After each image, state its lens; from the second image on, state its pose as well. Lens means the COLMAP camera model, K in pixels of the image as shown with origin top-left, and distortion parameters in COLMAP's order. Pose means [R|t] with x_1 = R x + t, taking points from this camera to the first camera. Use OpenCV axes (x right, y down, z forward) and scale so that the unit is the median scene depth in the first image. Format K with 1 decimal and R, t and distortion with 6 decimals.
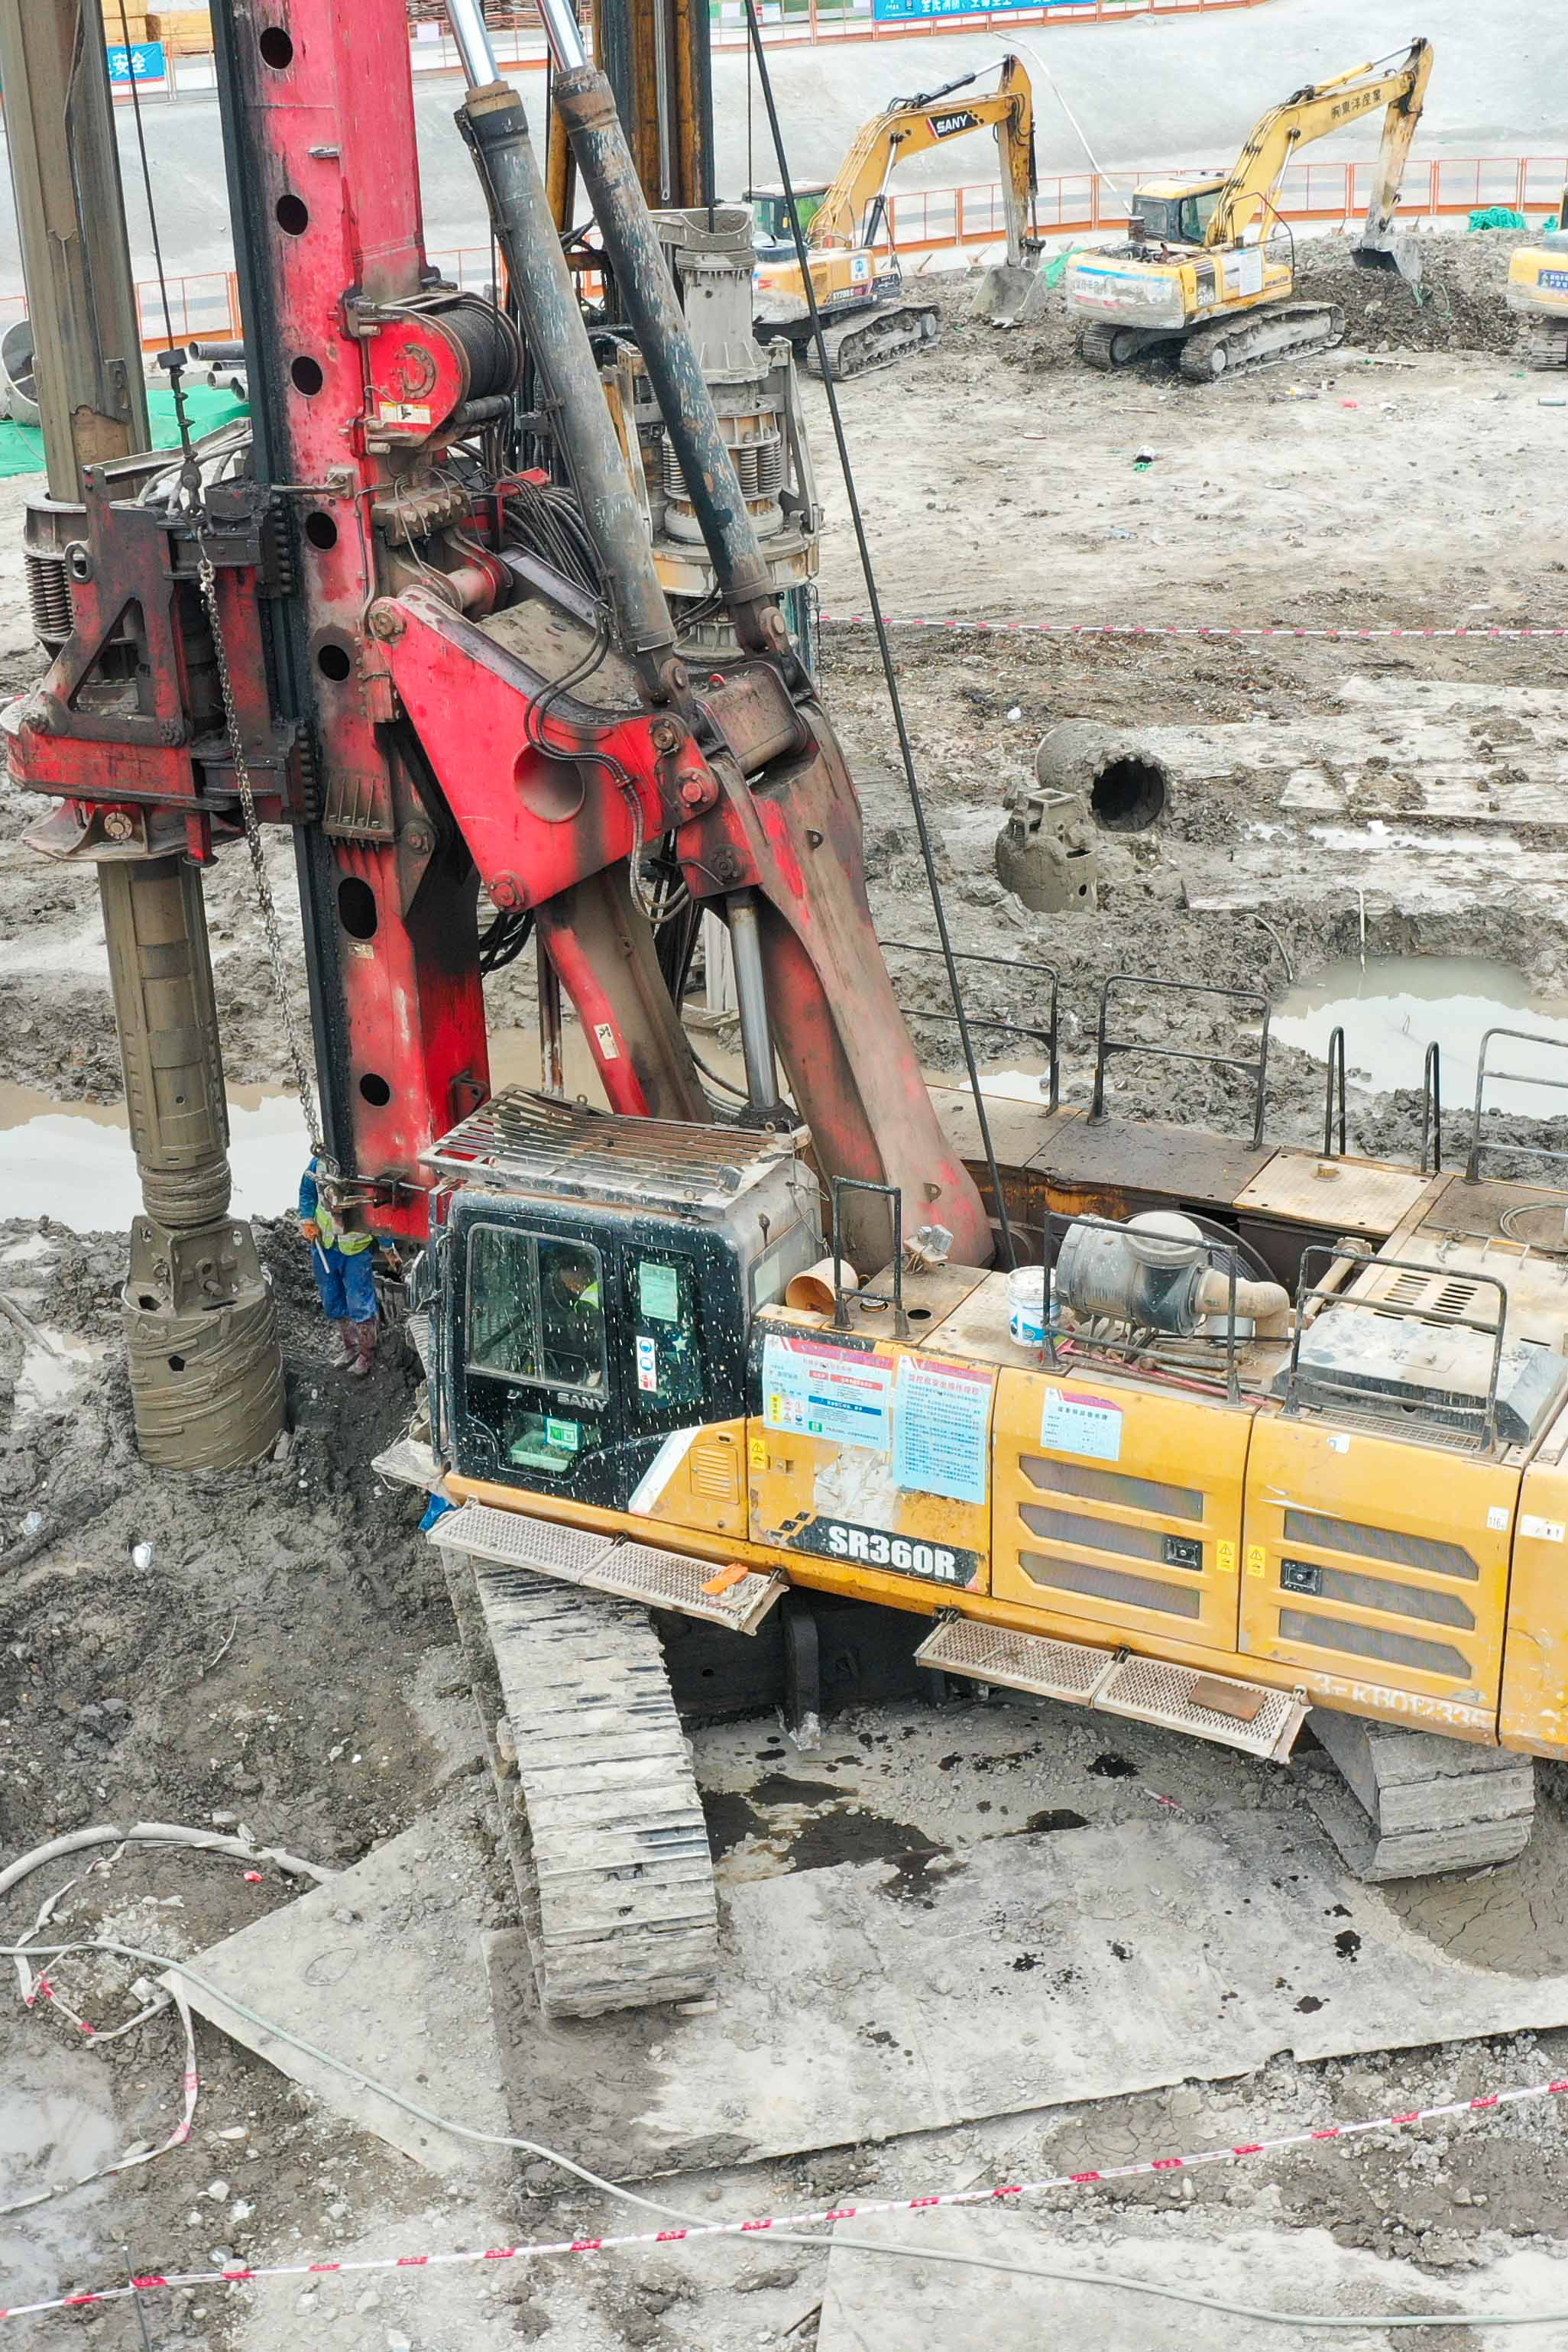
lens RADIAL K [[3276.4, 0, 960.9], [0, 3276.4, 1174.0], [0, 0, 1]] dist [-0.002519, -0.018482]
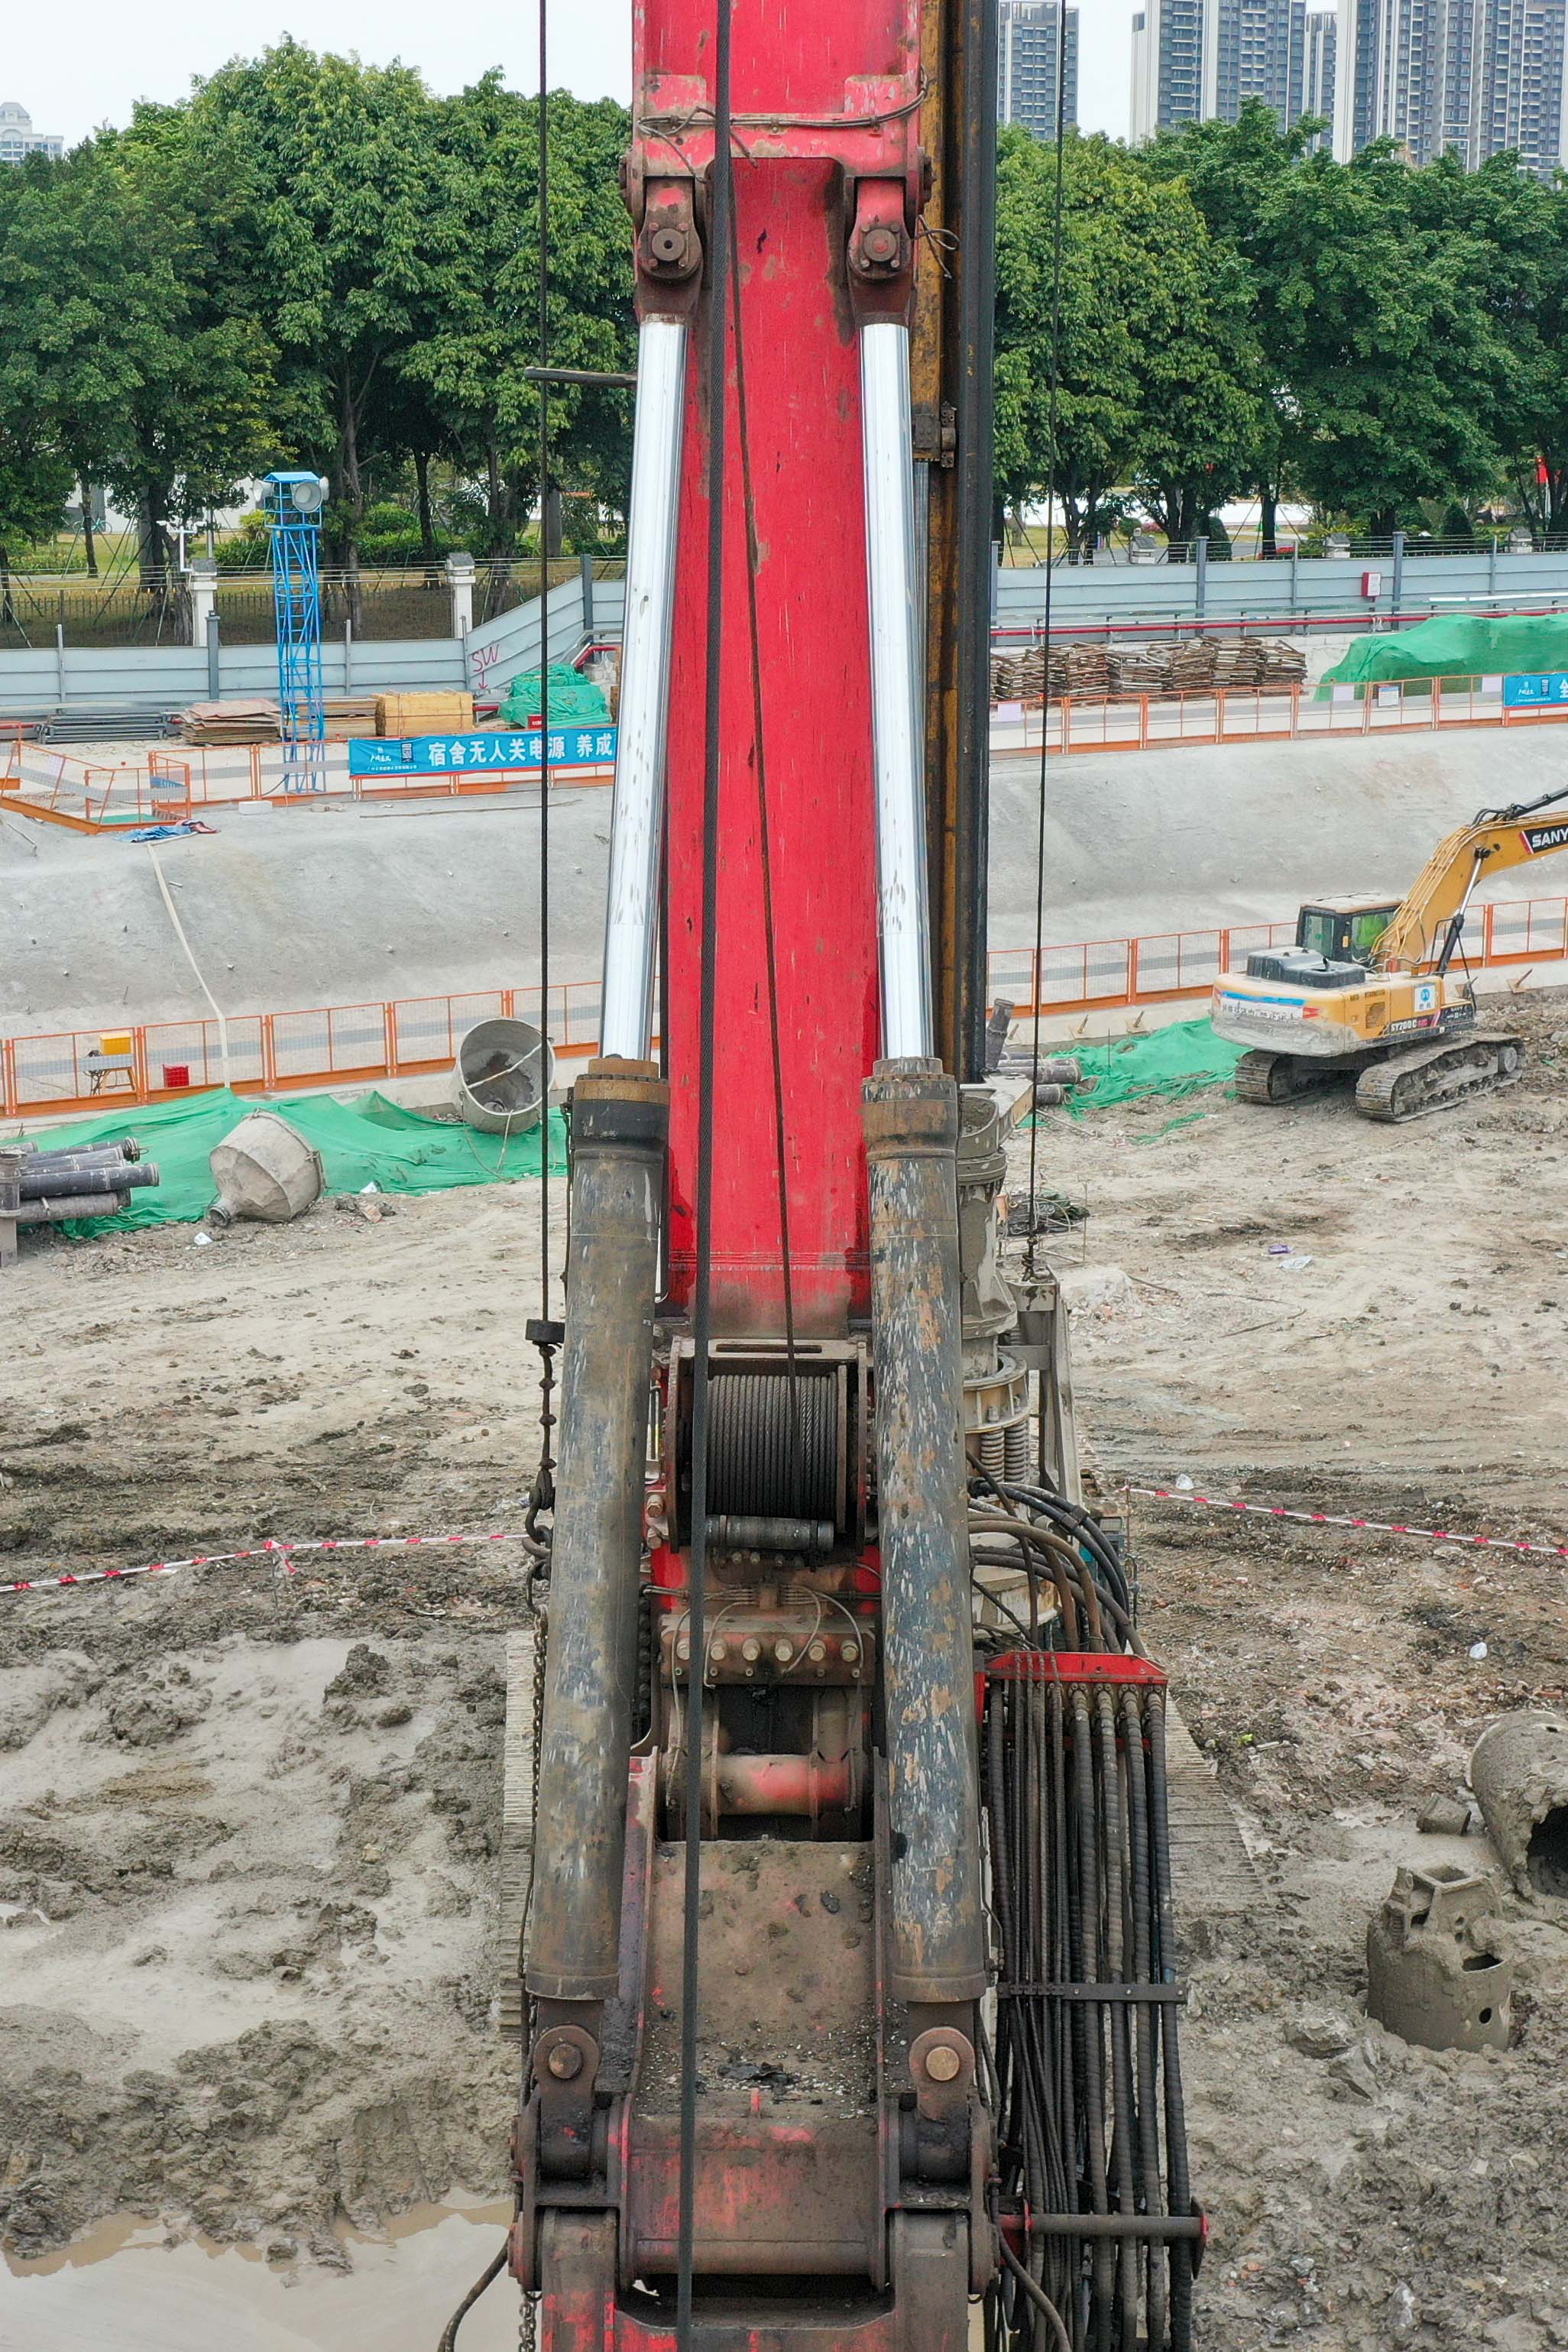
lens RADIAL K [[3325.3, 0, 784.0], [0, 3325.3, 1176.0], [0, 0, 1]] dist [0.001934, -0.012454]
pose [[0.966151, 0.059138, -0.251107, 0.106856], [-0.104054, 0.980013, -0.169552, -0.224167], [0.236061, 0.189942, 0.952994, 0.448846]]
